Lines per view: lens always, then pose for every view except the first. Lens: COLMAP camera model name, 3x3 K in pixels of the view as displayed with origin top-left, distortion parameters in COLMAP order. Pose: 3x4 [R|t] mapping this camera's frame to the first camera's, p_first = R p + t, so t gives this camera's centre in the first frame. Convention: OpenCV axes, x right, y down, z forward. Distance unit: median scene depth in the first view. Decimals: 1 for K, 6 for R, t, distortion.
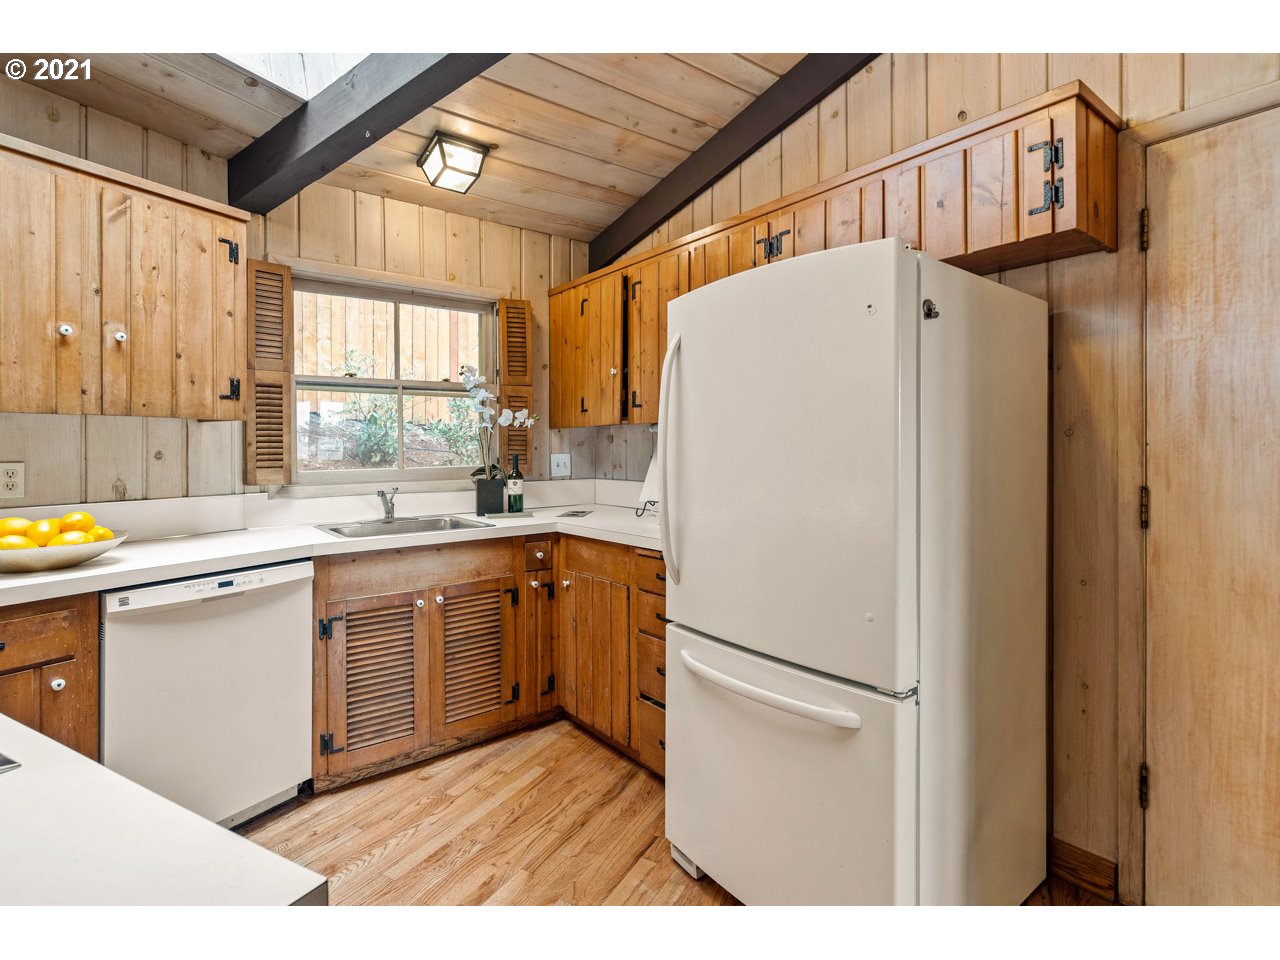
lens RADIAL K [[646.0, 0, 636.6], [0, 646.0, 453.6], [0, 0, 1]] dist [-0.001302, 0.000183]
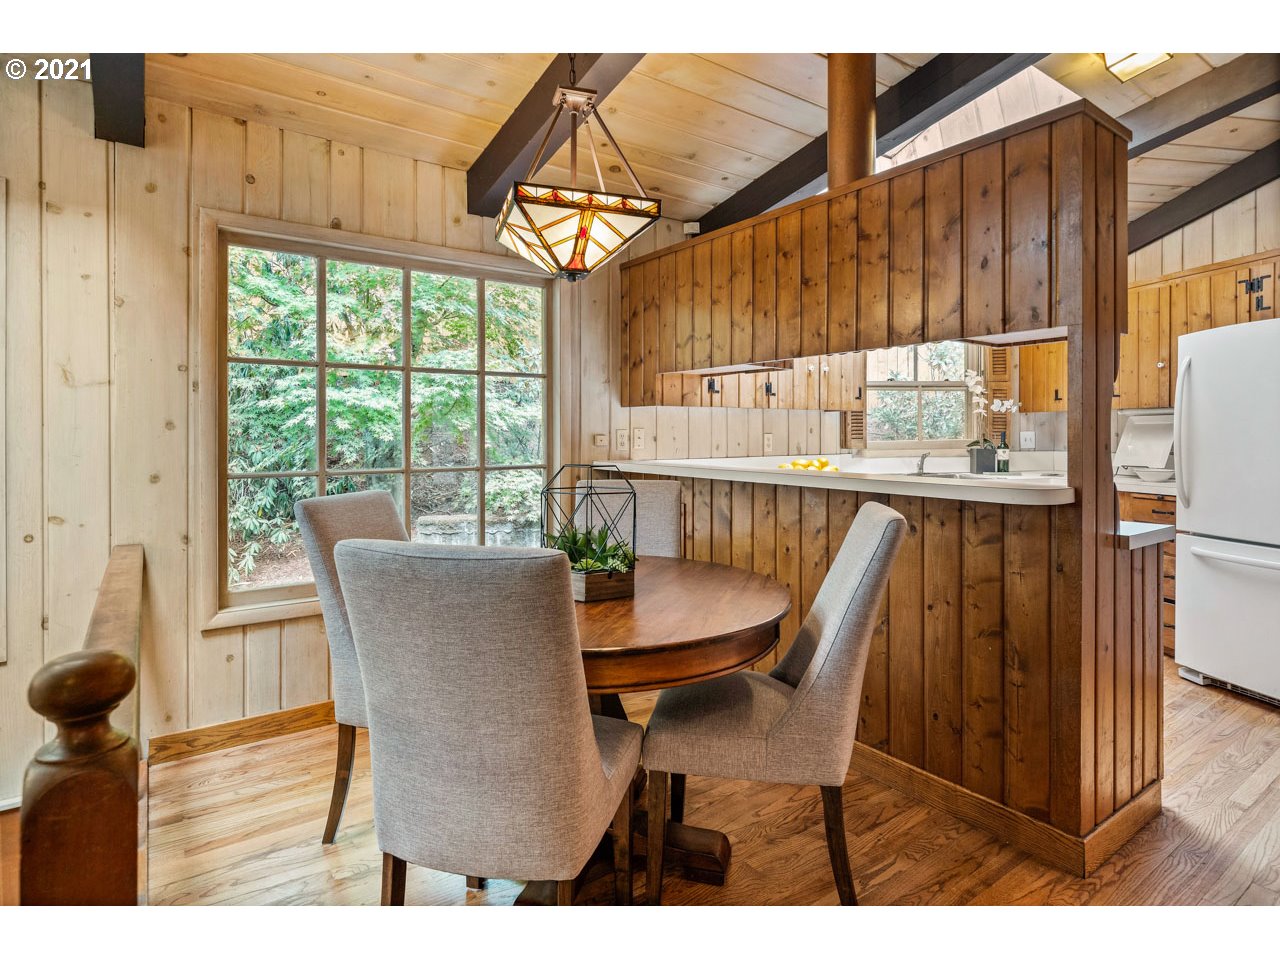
lens RADIAL K [[682.6, 0, 640.3], [0, 682.6, 438.3], [0, 0, 1]] dist [-0.000188, -0.000267]
pose [[0.903077, 0.007641, -0.429410, -0.354082], [-0.004826, 0.999959, 0.007644, 0.011926], [0.429451, -0.004831, 0.903077, -0.922328]]
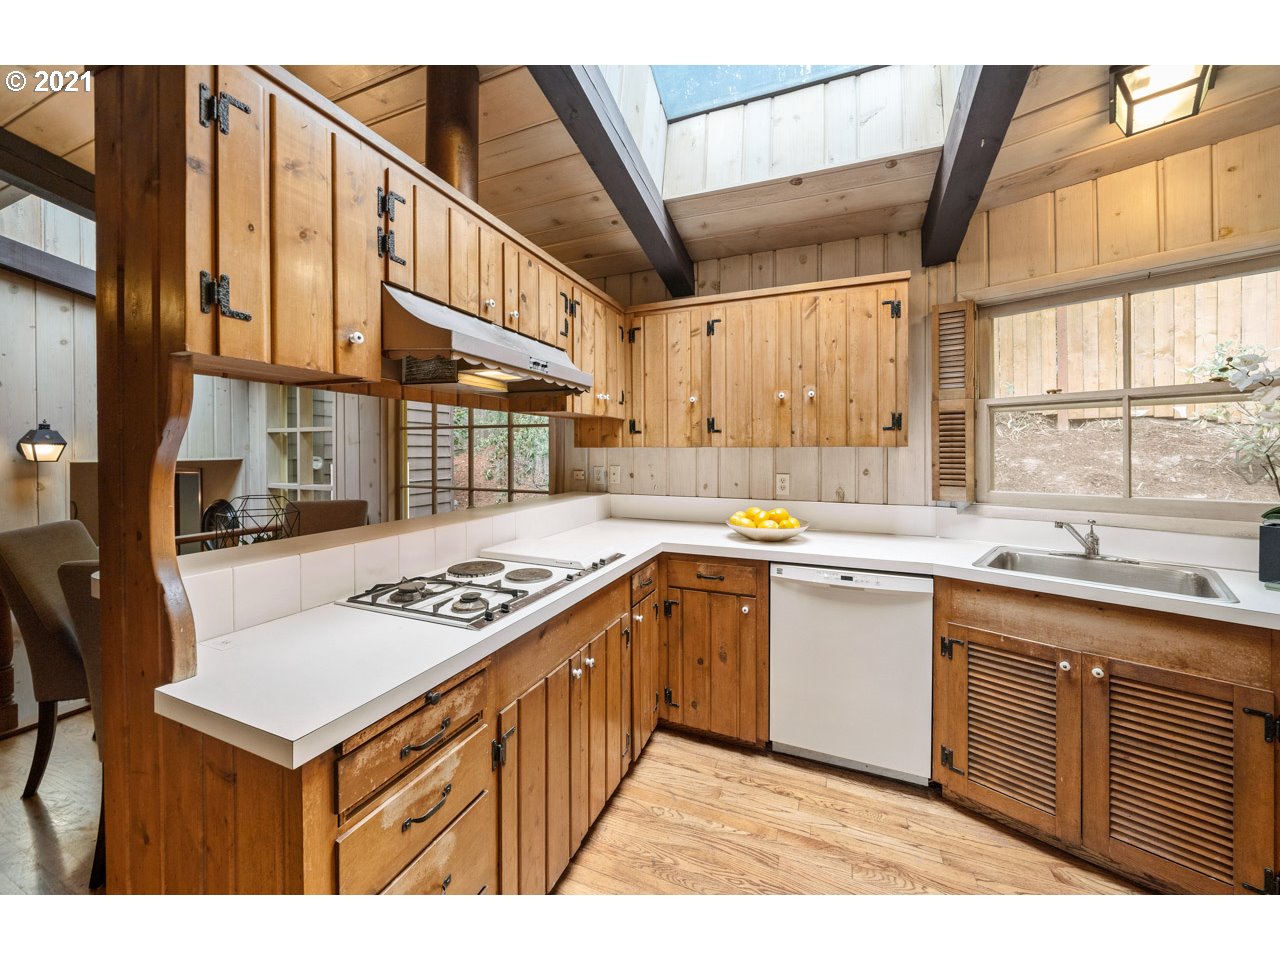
lens RADIAL K [[478.9, 0, 634.1], [0, 478.9, 455.6], [0, 0, 1]] dist [-0.001469, -0.000459]
pose [[0.103247, 0.016749, -0.994515, 0.219921], [-0.005762, 0.999852, 0.016241, -0.045617], [0.994639, 0.004053, 0.103328, 0.402672]]
